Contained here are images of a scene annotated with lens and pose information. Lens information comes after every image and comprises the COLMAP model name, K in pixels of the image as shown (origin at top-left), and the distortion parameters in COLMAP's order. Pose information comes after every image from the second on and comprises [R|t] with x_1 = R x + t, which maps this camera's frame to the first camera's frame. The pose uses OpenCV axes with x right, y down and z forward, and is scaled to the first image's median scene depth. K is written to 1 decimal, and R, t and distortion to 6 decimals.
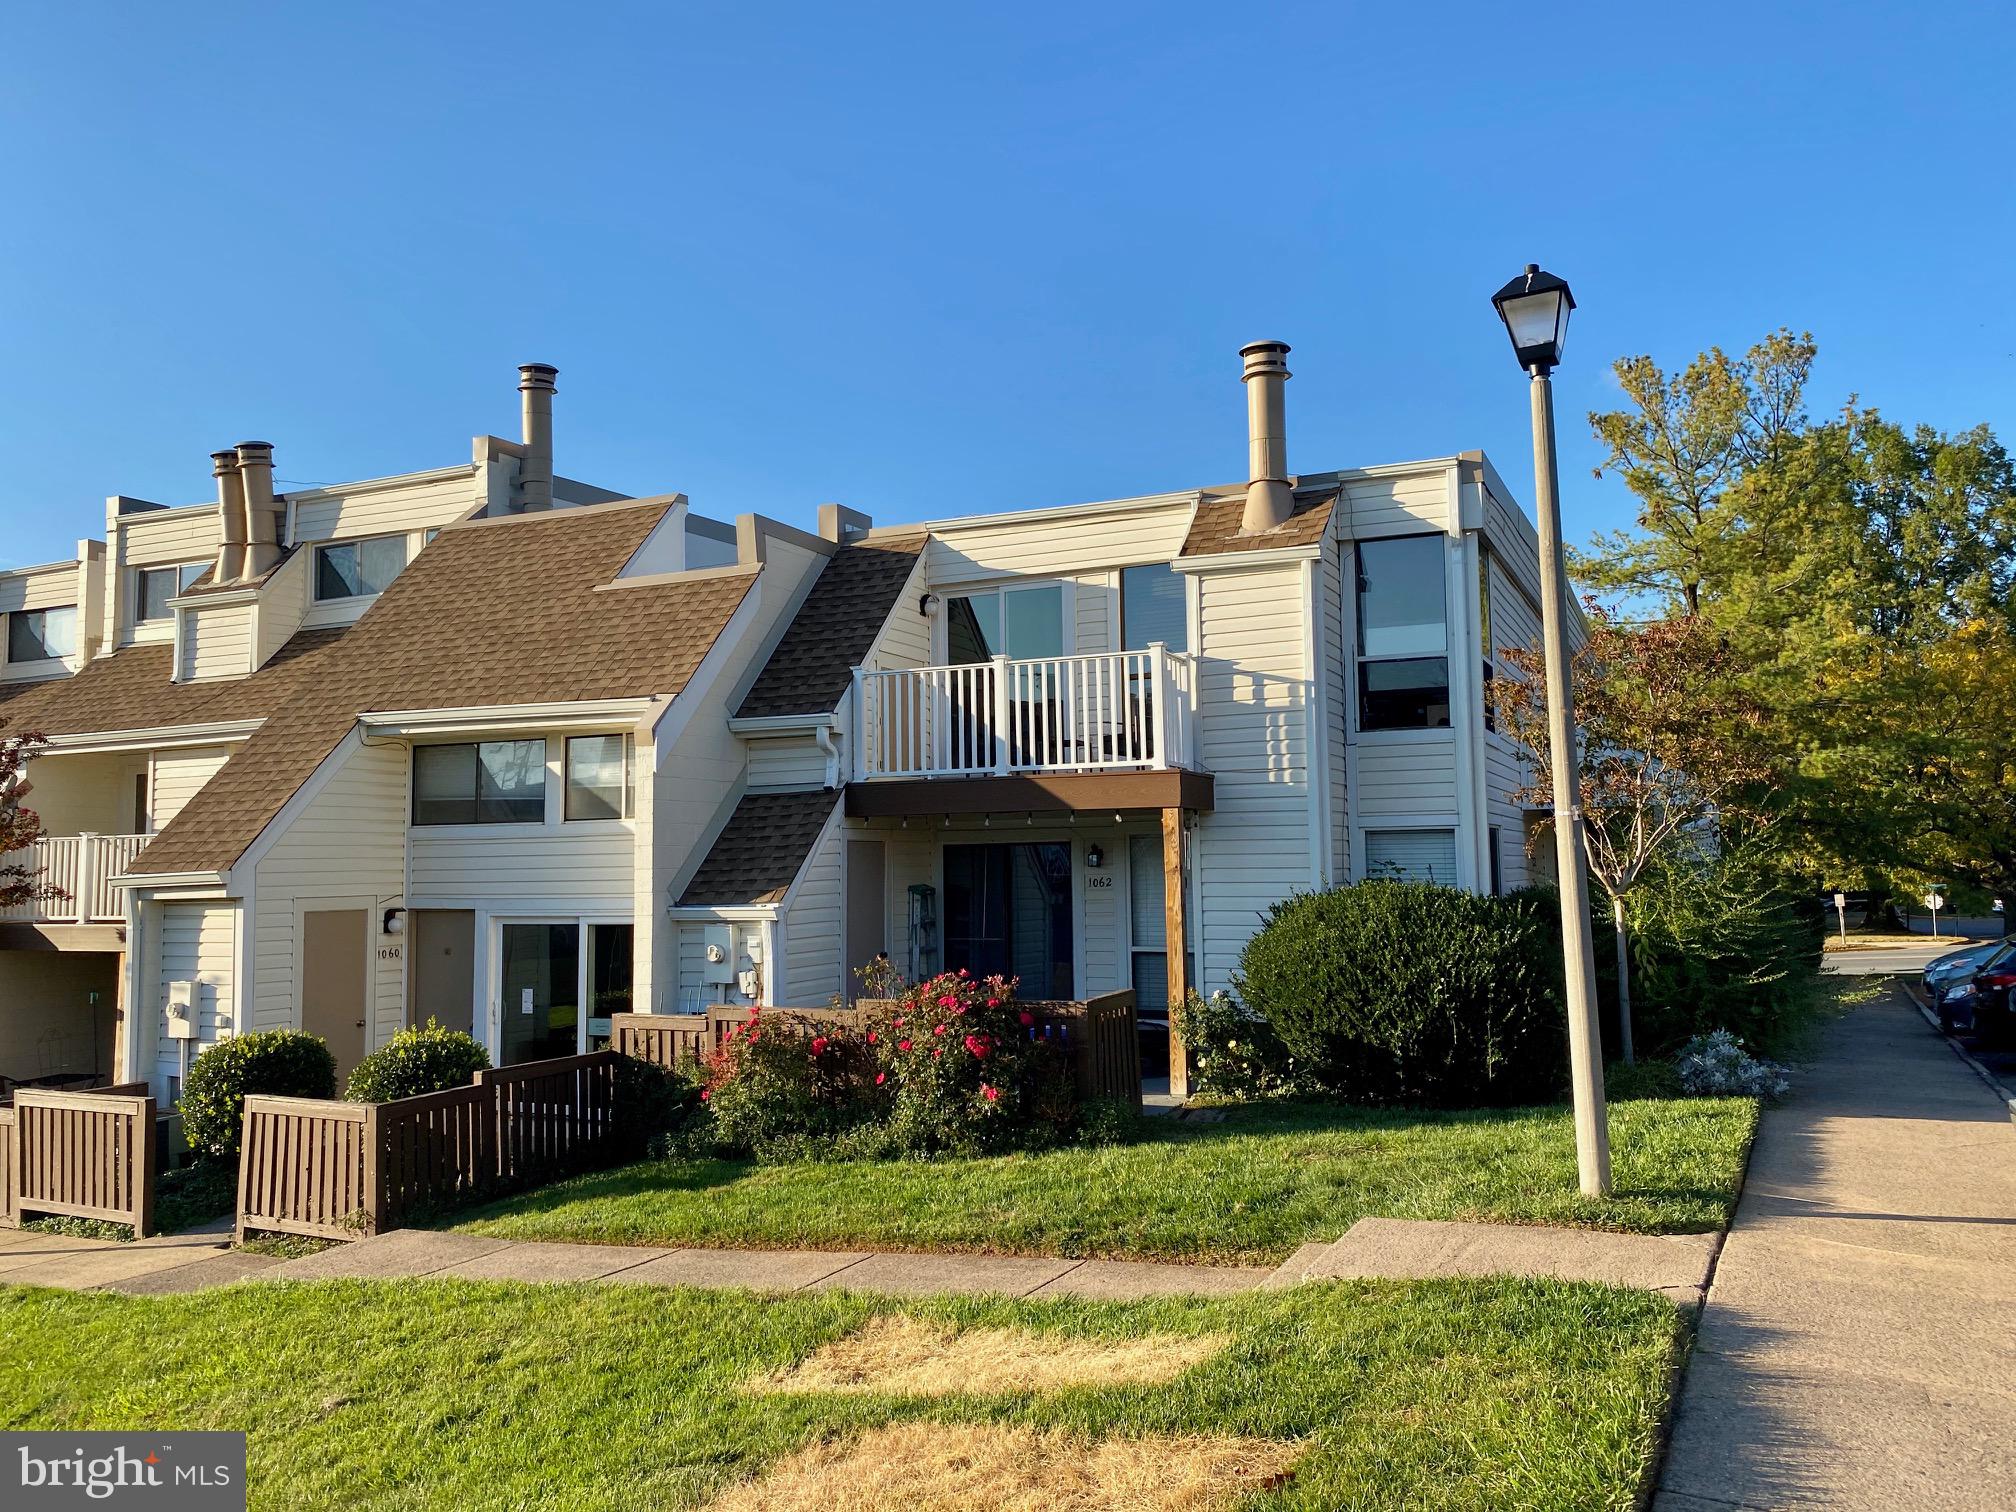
lens RADIAL K [[1552.7, 0, 1011.5], [0, 1552.7, 724.6], [0, 0, 1]] dist [0.048767, -0.063256]
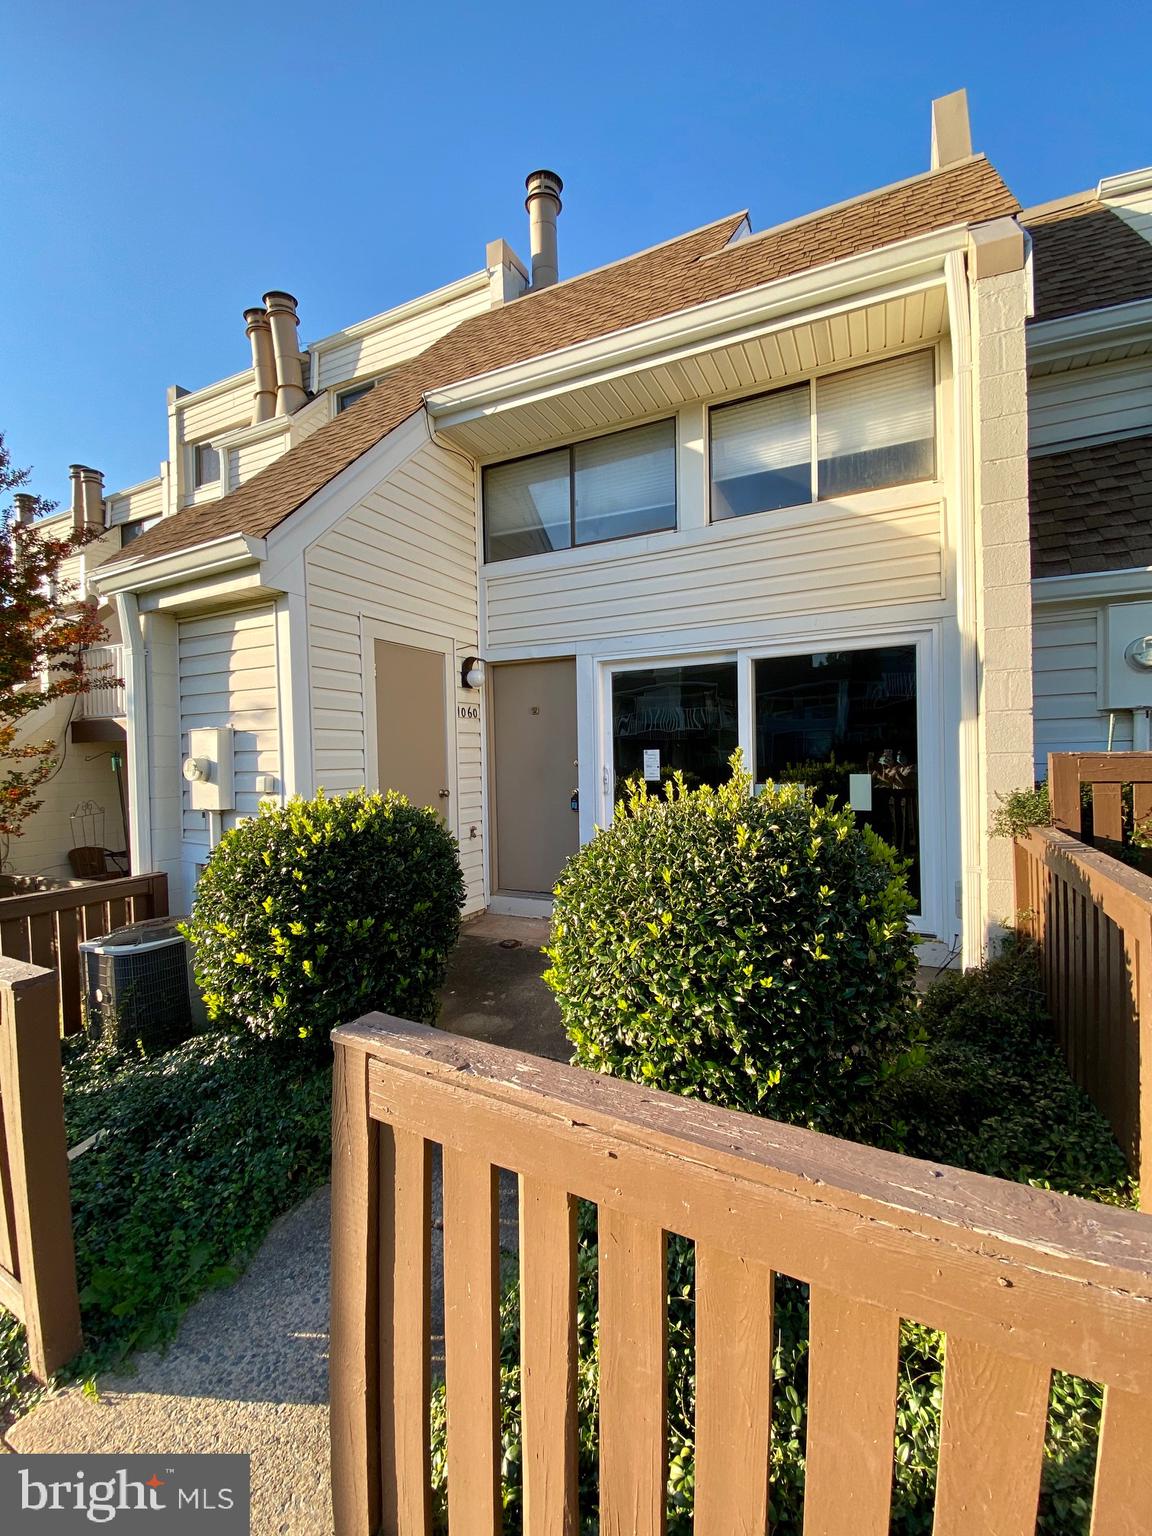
lens RADIAL K [[622.9, 0, 602.8], [0, 622.9, 763.9], [0, 0, 1]] dist [0.022867, -0.030854]
pose [[0.999986, -0.004428, 0.003039, -0.336441], [0.004067, 0.993922, 0.110009, 0.141358], [-0.003508, -0.109995, 0.993926, 0.683916]]
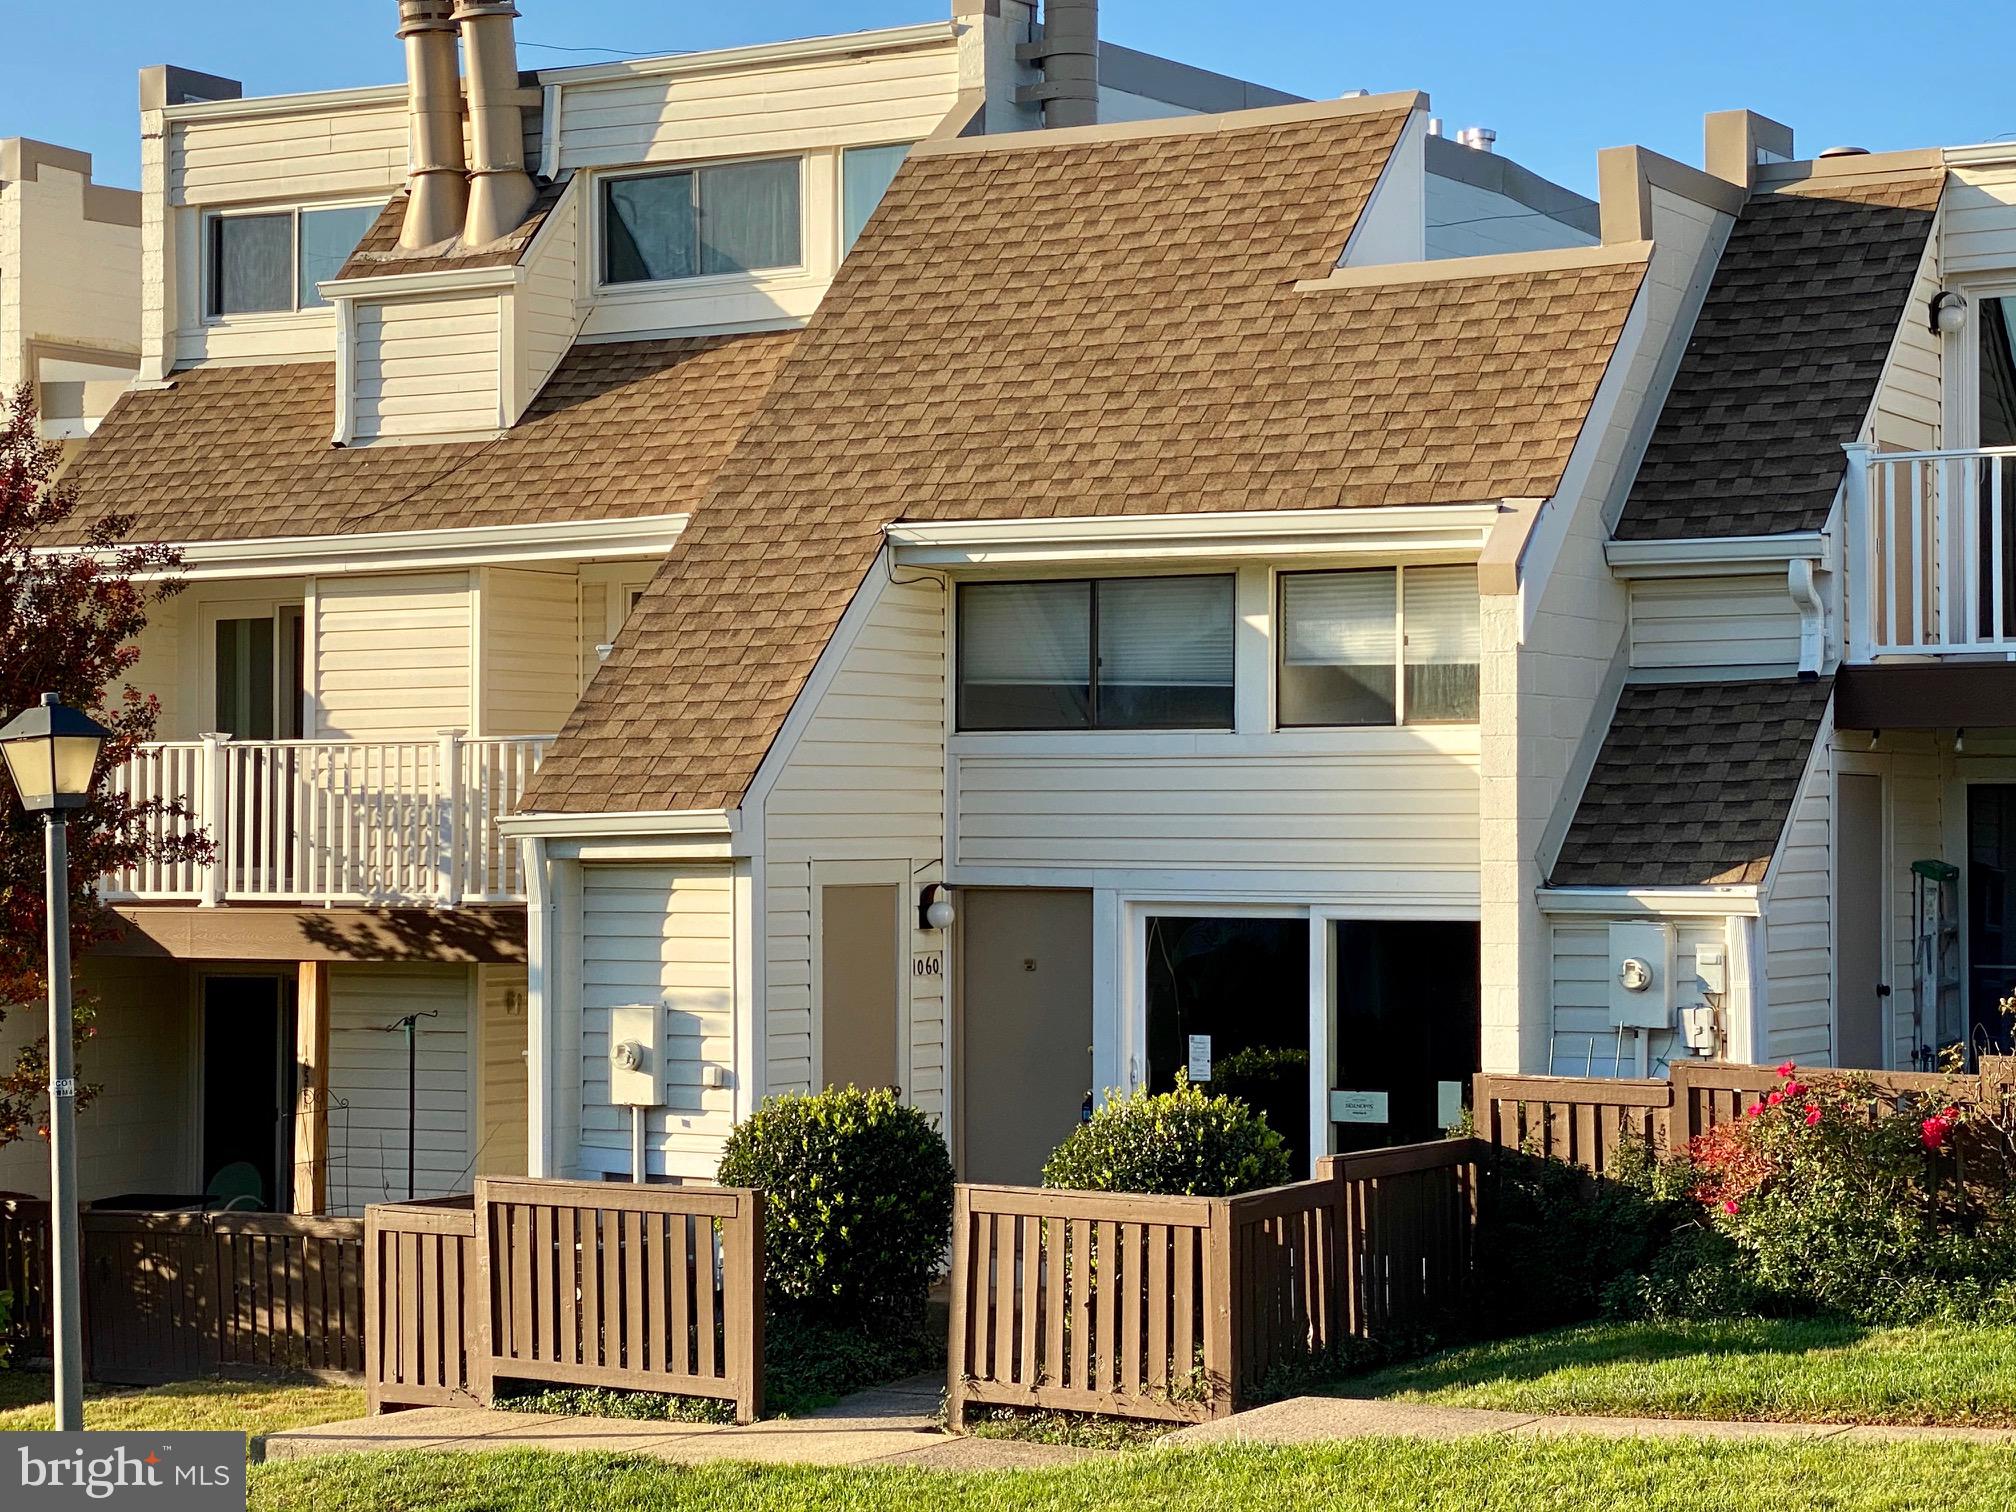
lens RADIAL K [[3932.1, 0, 1006.2], [0, 3932.1, 745.2], [0, 0, 1]] dist [0.117561, 0.365848]
pose [[0.994101, 0.013070, -0.107670, -0.231344], [-0.005659, 0.997611, 0.068854, -0.025109], [0.108313, -0.067839, 0.991800, -0.355276]]
